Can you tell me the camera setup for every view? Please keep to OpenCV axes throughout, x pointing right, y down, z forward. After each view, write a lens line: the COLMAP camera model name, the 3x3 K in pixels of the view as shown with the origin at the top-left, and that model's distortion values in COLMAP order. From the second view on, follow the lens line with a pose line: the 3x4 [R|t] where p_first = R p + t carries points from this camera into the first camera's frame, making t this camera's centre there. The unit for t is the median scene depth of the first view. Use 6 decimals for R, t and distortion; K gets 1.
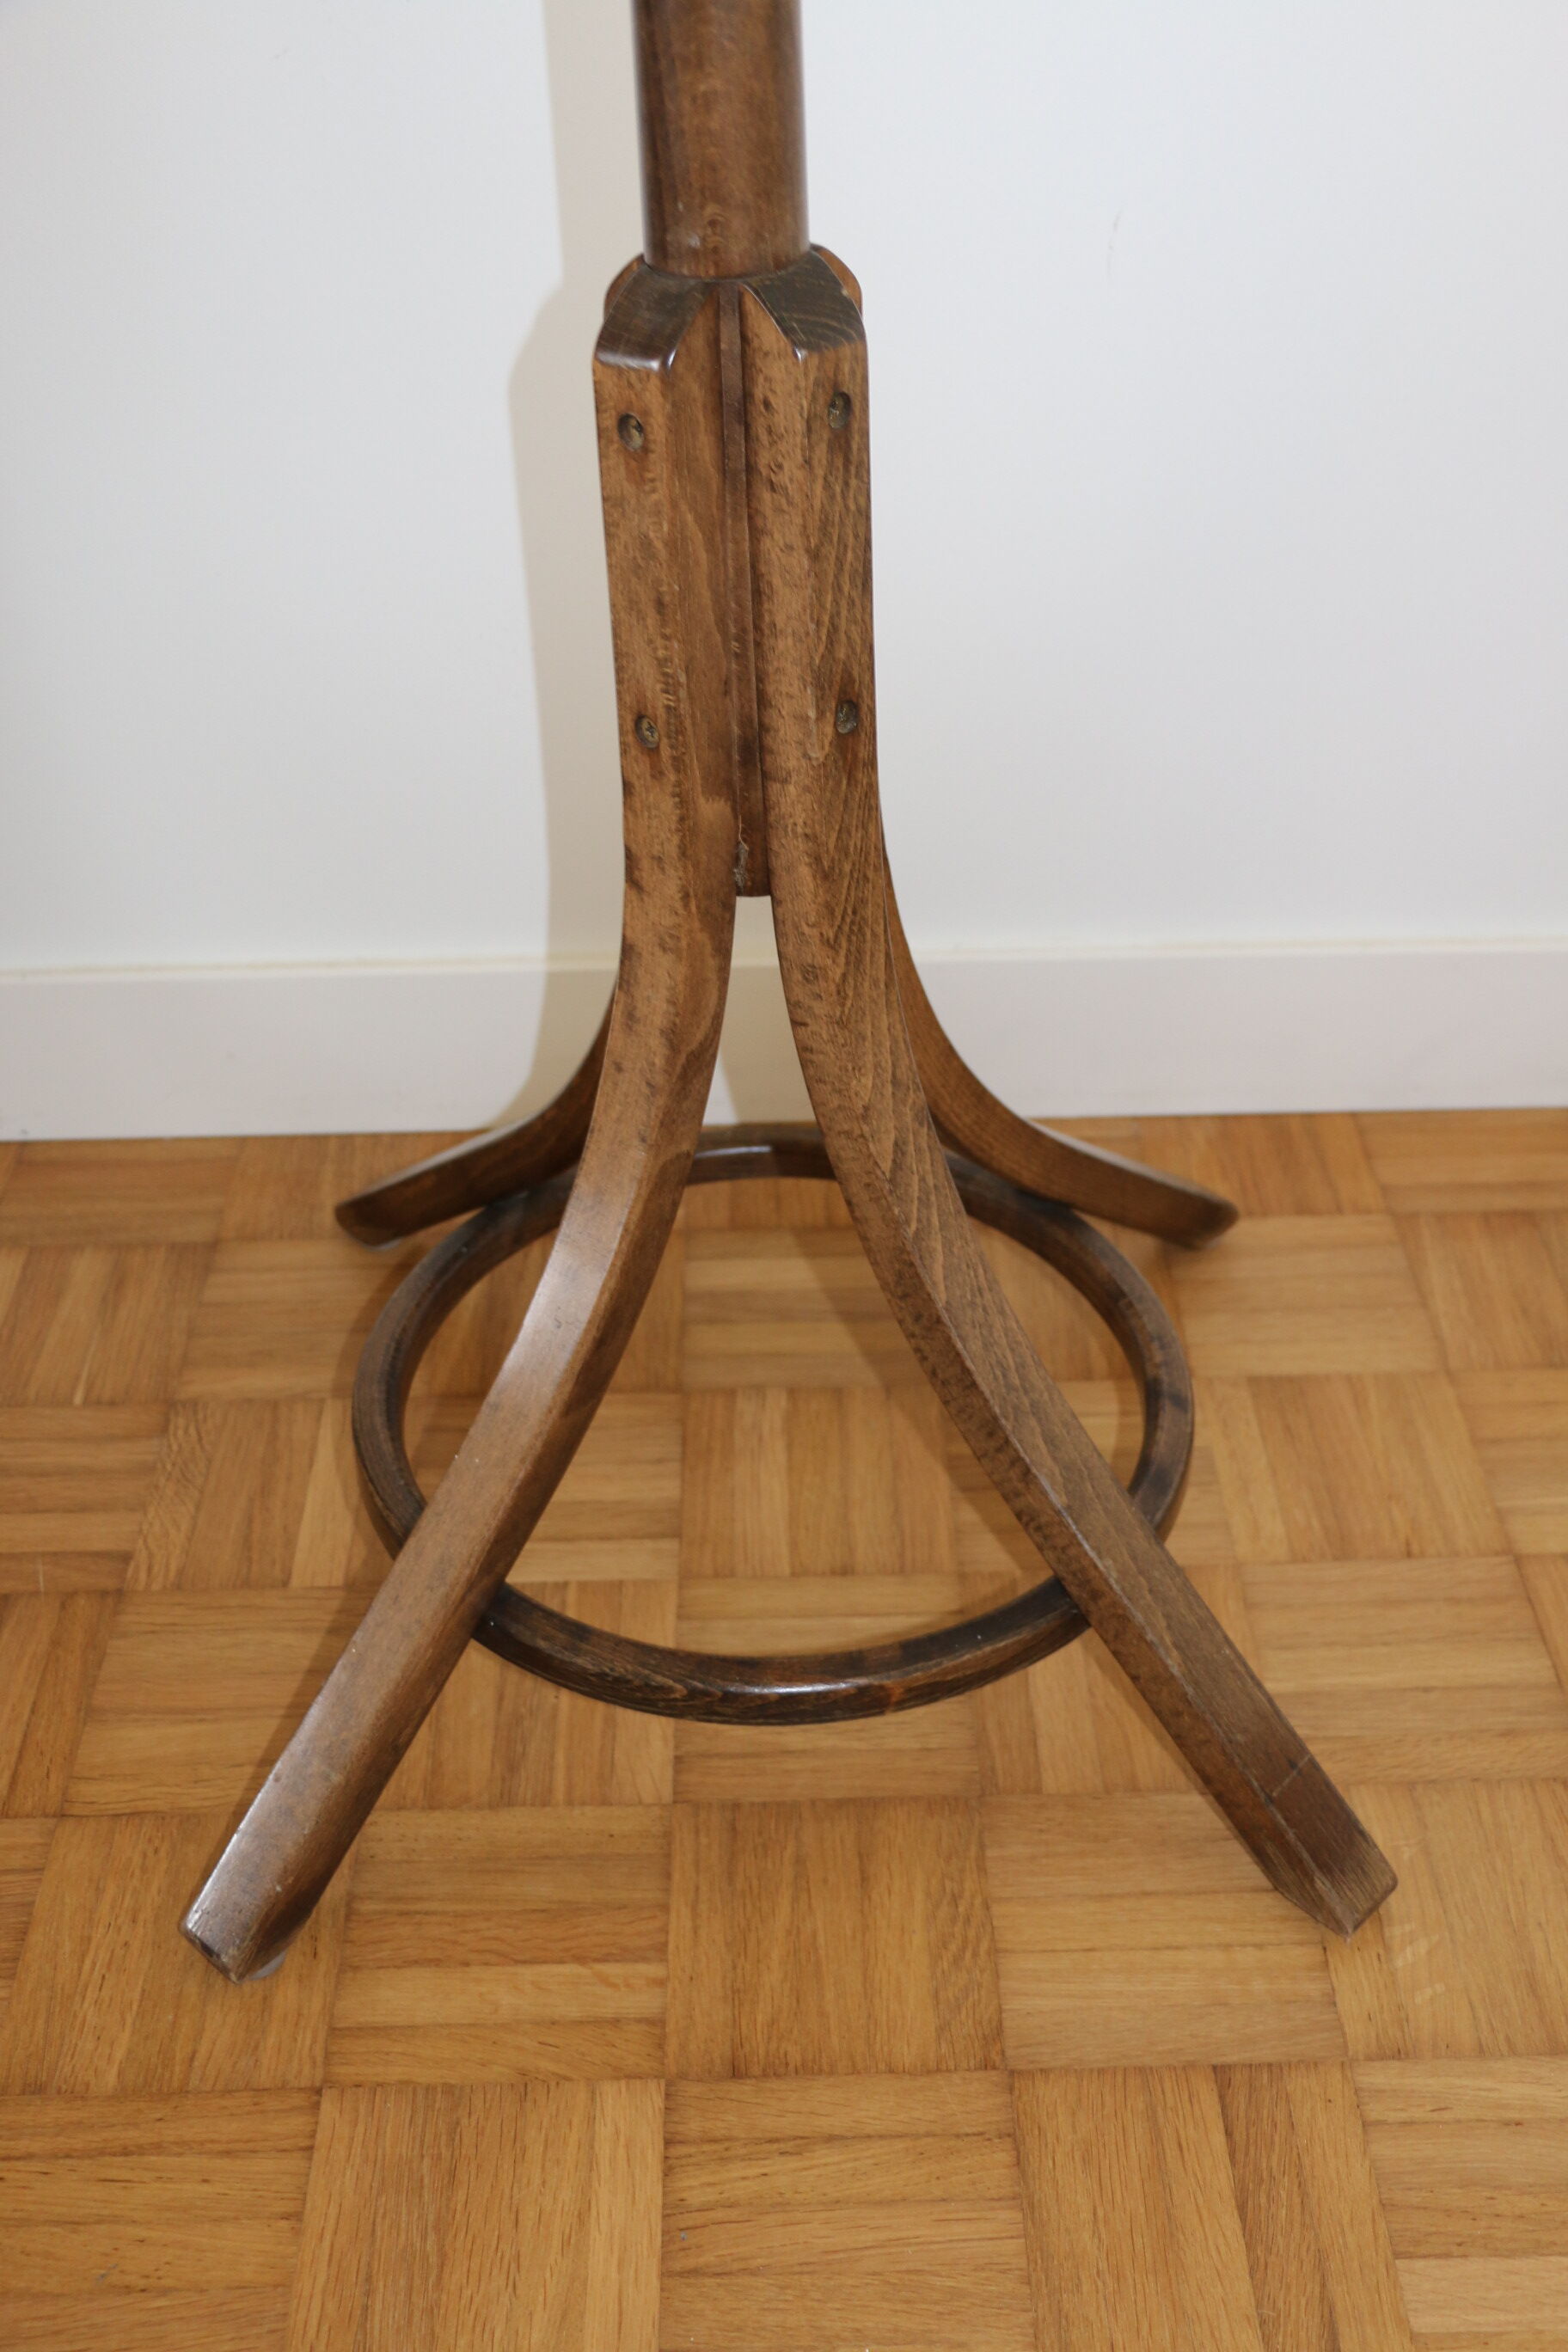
lens RADIAL K [[2391.3, 0, 786.2], [0, 2391.3, 1186.0], [0, 0, 1]] dist [-0.021191, 0.000000]
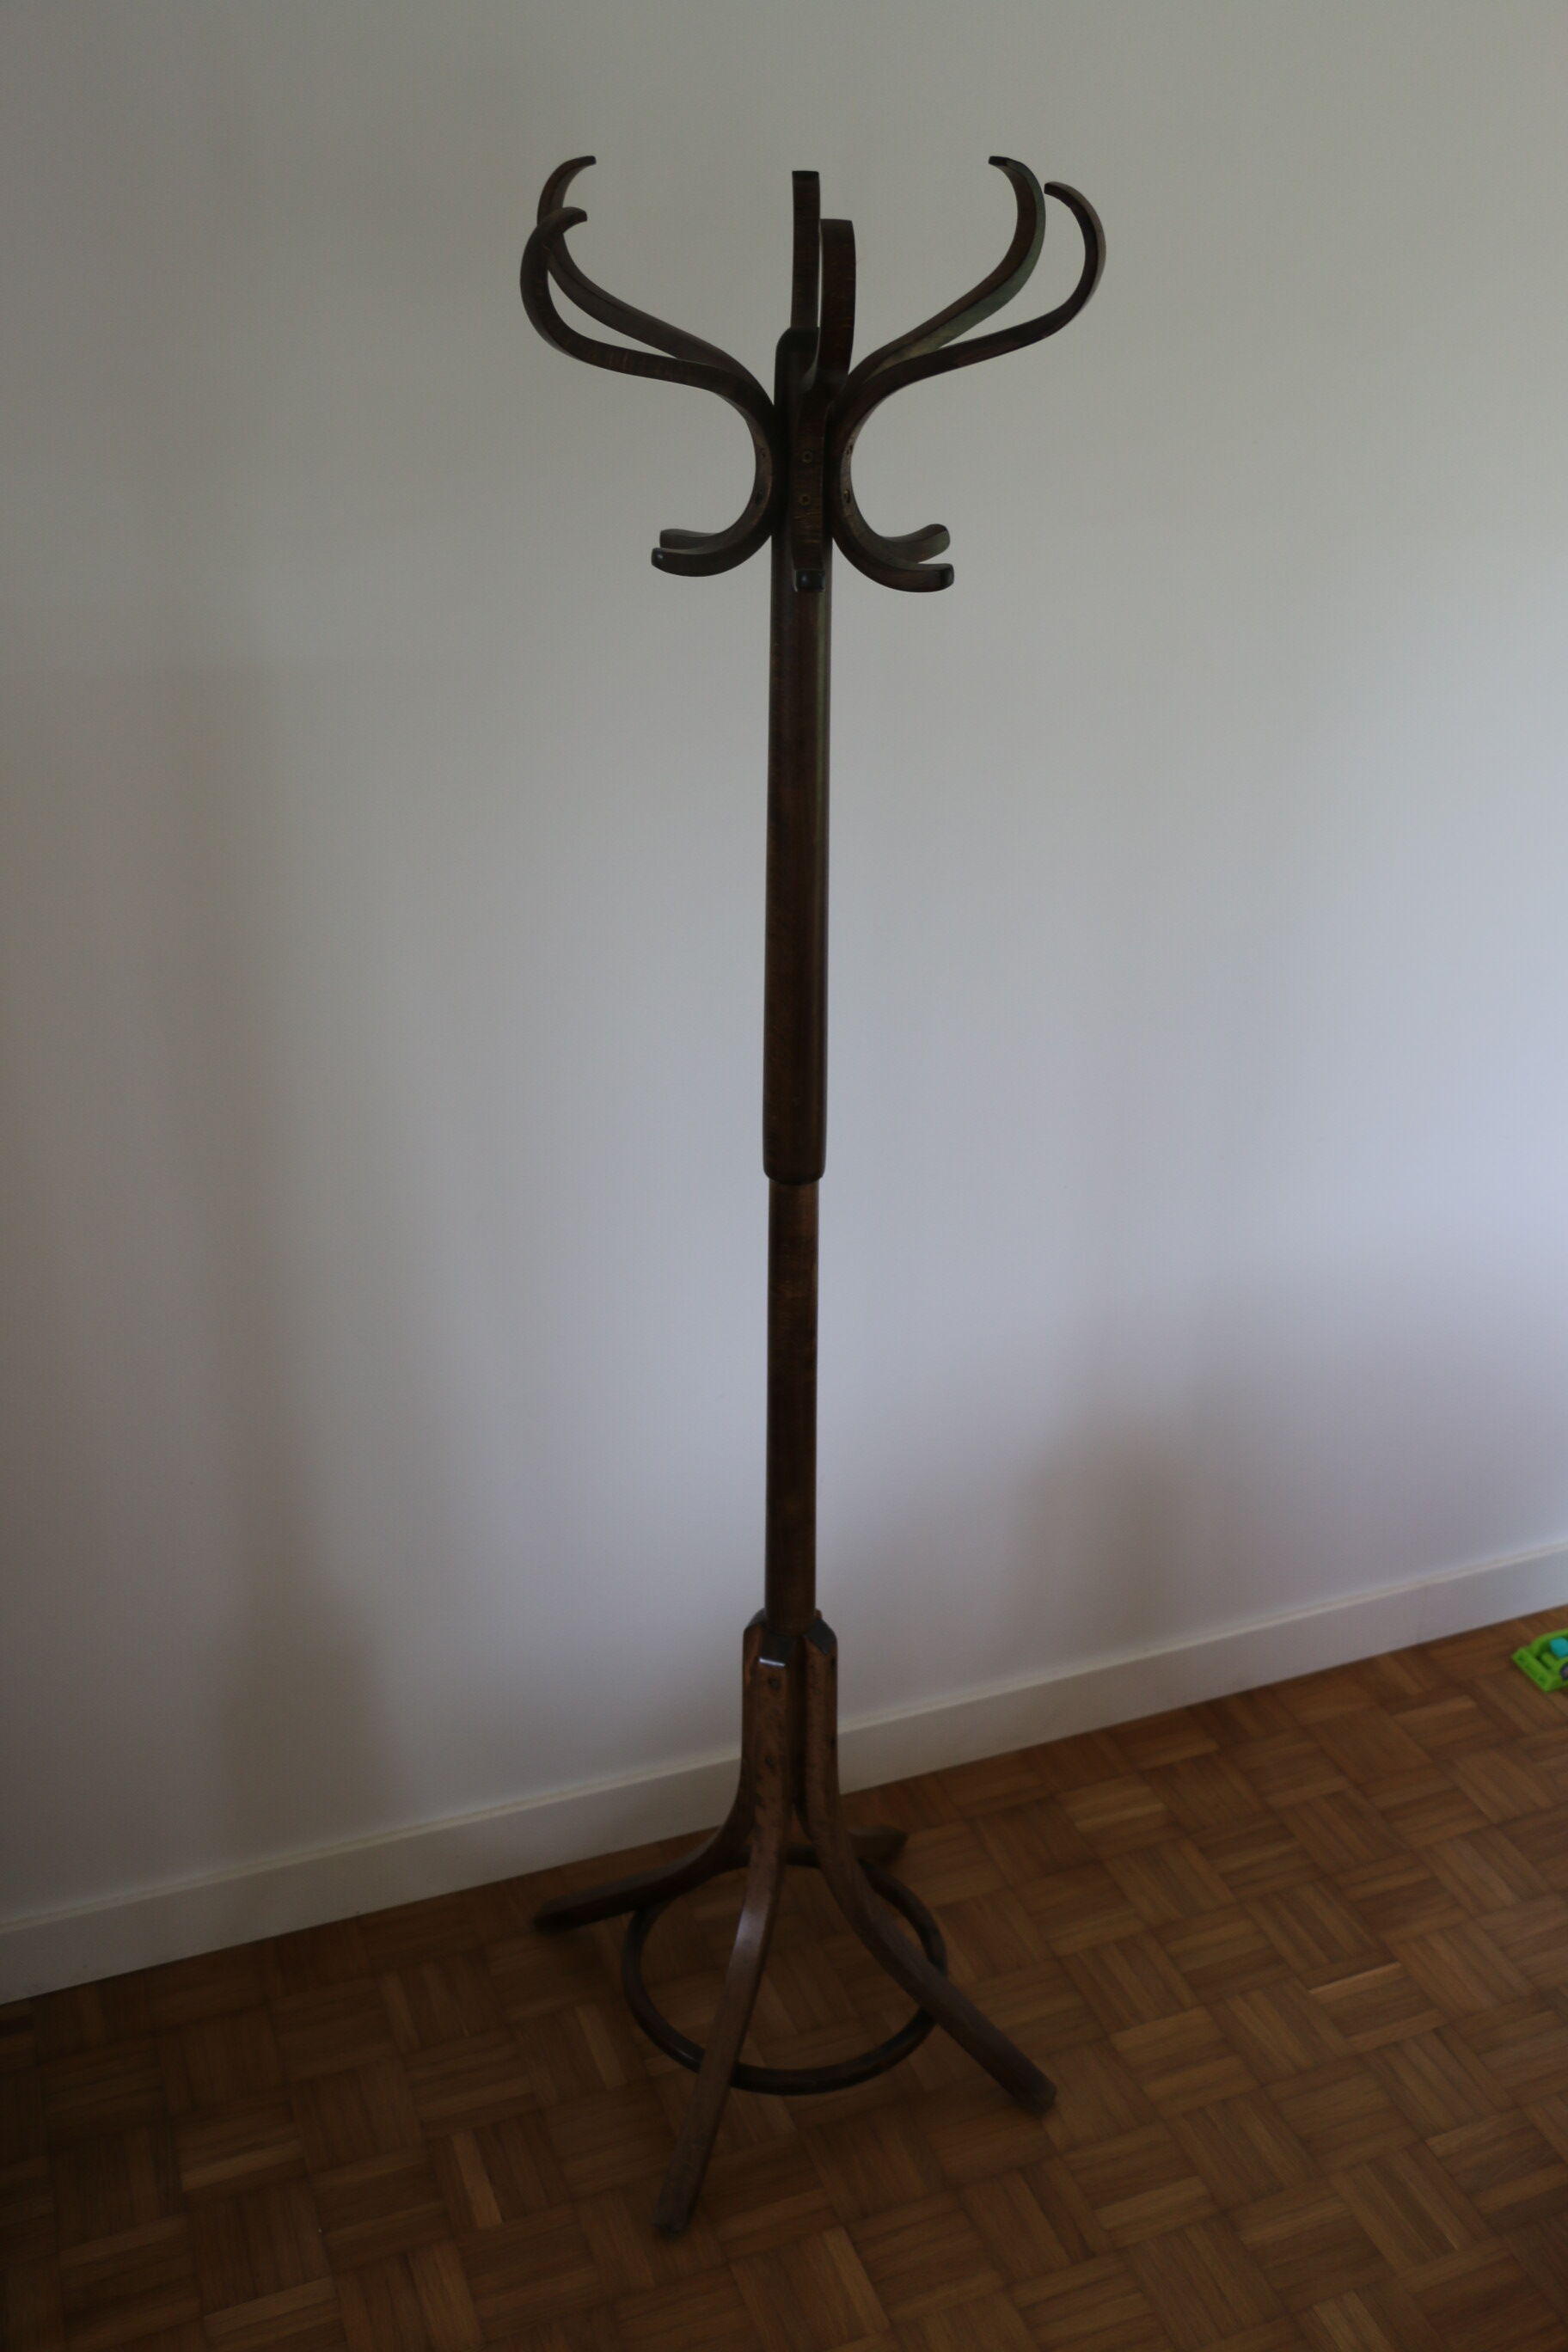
lens RADIAL K [[2244.6, 0, 775.5], [0, 2244.6, 1261.7], [0, 0, 1]] dist [-0.030075, 0.000000]
pose [[0.938142, -0.139558, 0.316880, -0.768765], [0.184363, 0.975991, -0.115980, -0.425821], [-0.293086, 0.167227, 0.941348, -1.580300]]
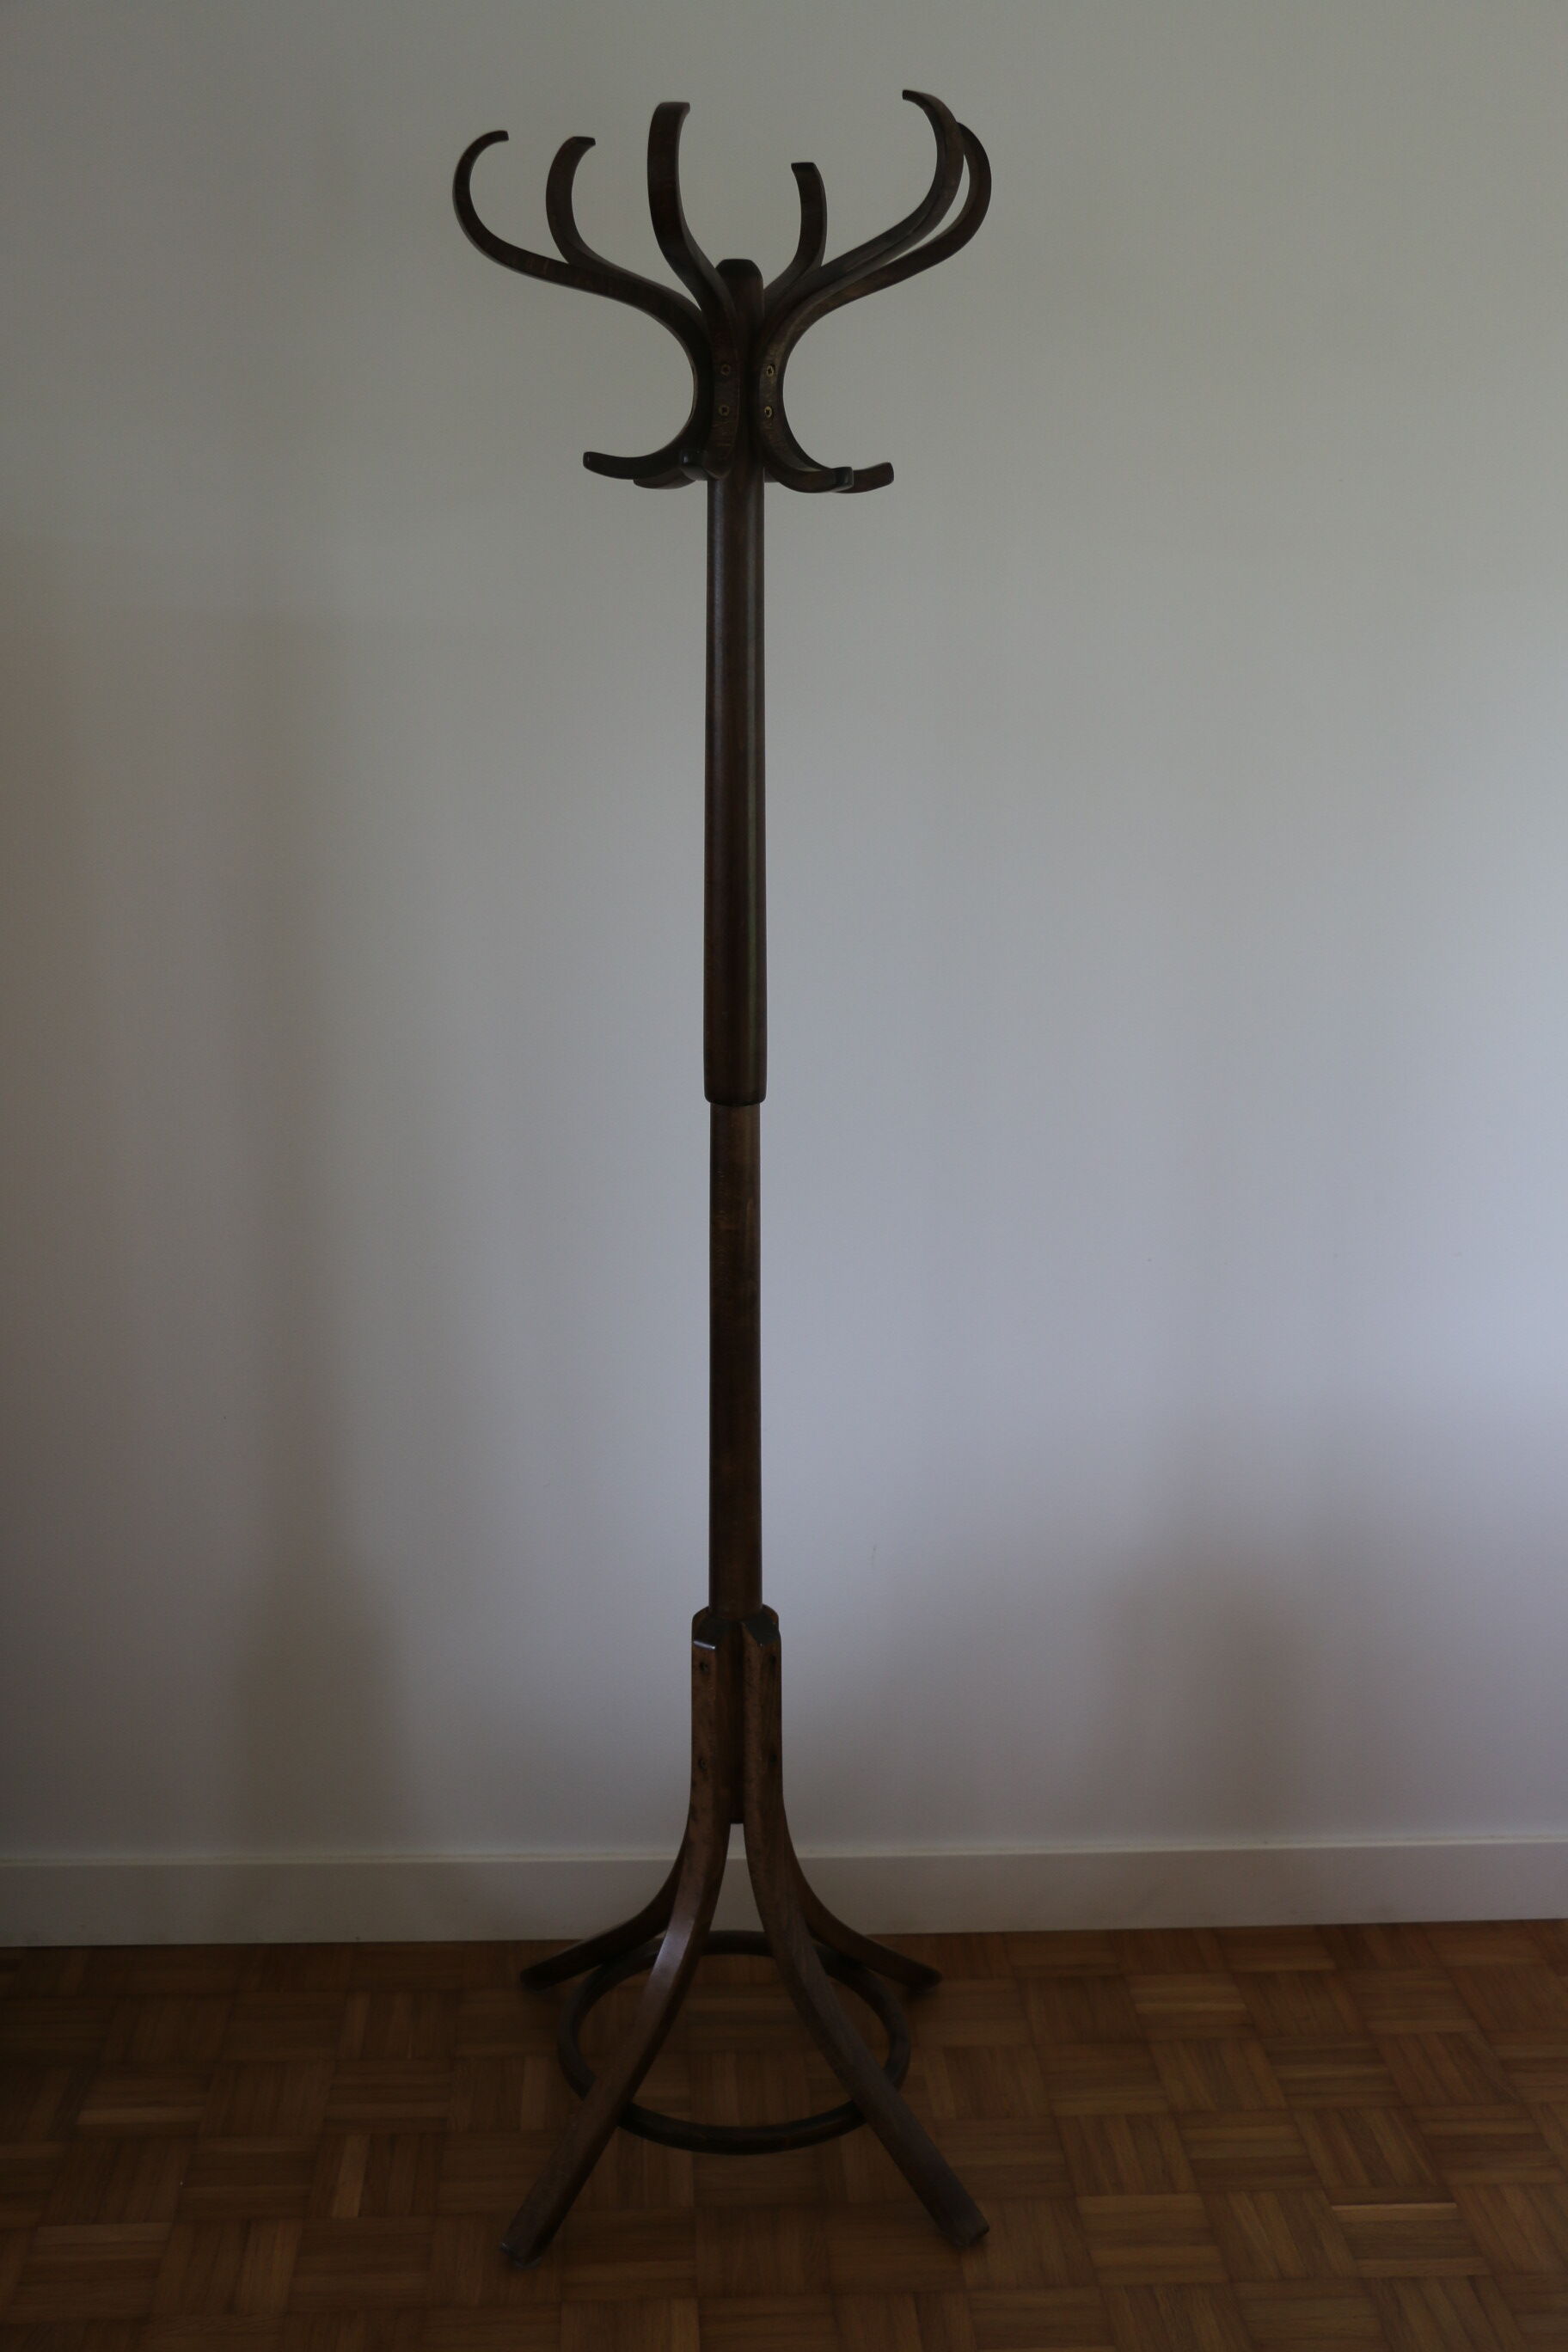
lens RADIAL K [[2391.3, 0, 776.2], [0, 2391.3, 1240.7], [0, 0, 1]] dist [-0.021191, 0.000000]
pose [[0.998499, 0.020981, 0.050583, -0.114421], [-0.001618, 0.934589, -0.355726, 0.215688], [-0.054738, 0.355111, 0.933220, -1.693299]]
